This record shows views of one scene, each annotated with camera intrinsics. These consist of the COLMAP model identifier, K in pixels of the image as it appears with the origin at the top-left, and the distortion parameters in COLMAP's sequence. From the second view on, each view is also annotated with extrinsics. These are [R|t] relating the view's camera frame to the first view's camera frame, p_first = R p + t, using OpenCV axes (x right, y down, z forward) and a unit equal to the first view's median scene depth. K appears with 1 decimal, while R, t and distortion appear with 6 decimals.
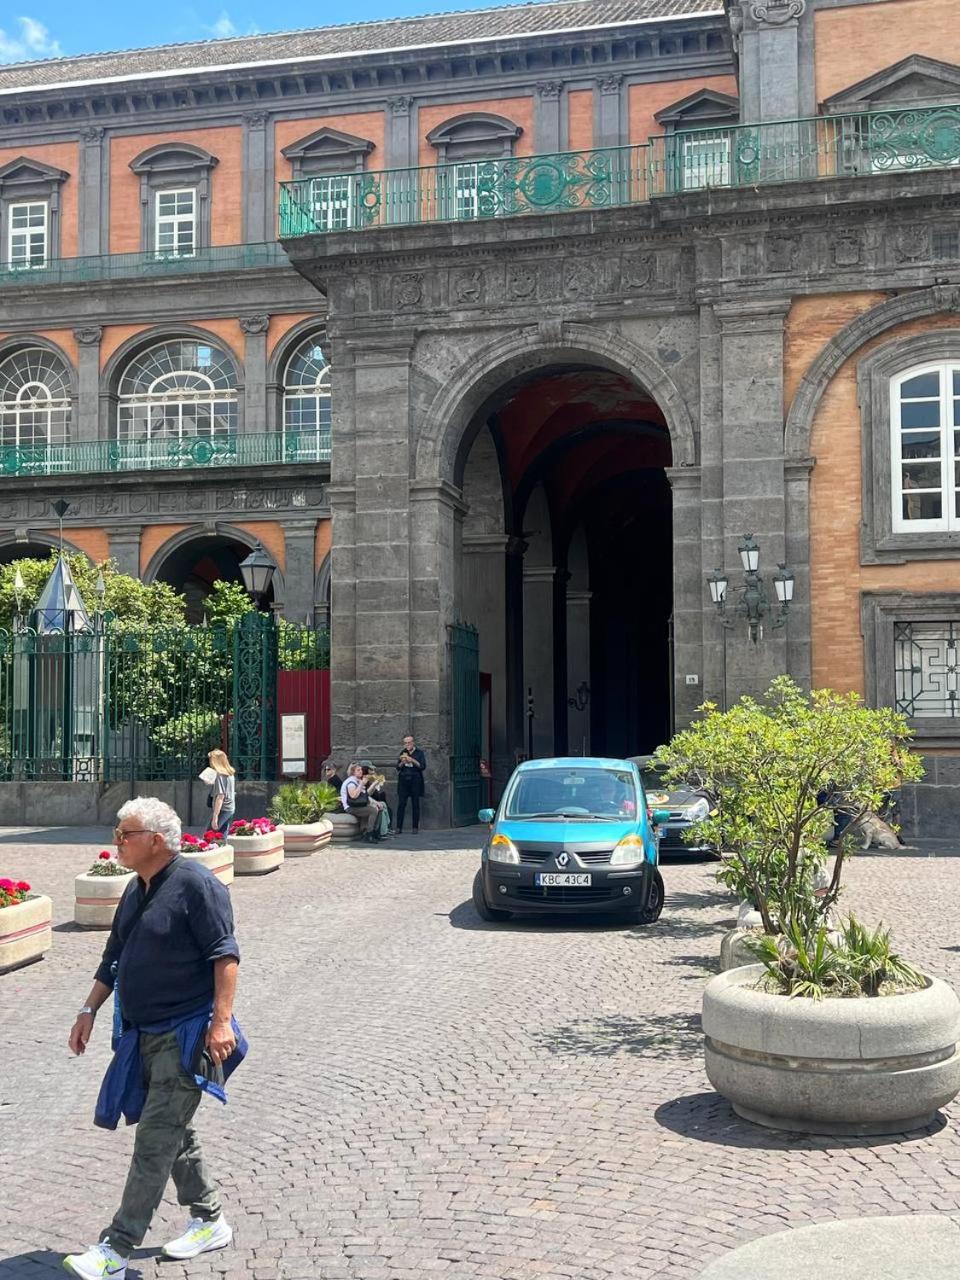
lens RADIAL K [[1496.9, 0, 529.1], [0, 1496.9, 655.5], [0, 0, 1]] dist [0.192292, -0.415835]
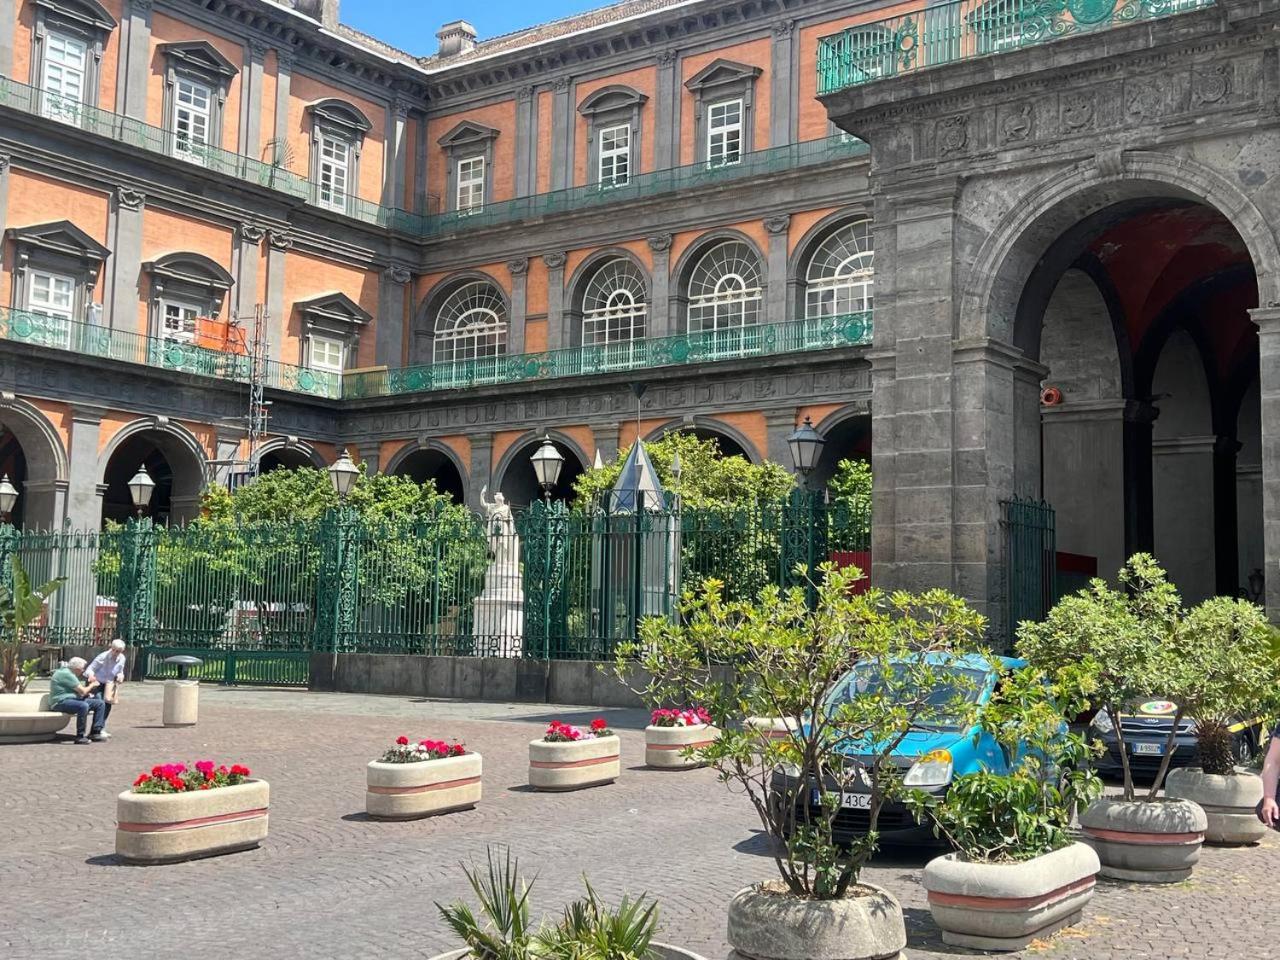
lens RADIAL K [[1554.2, 0, 641.3], [0, 1554.2, 457.5], [0, 0, 1]] dist [0.213526, -0.554170]
pose [[0.929916, -0.020381, -0.367208, 0.090574], [0.001123, 0.998616, -0.052582, 0.002907], [0.367771, 0.048485, 0.928651, 0.056851]]
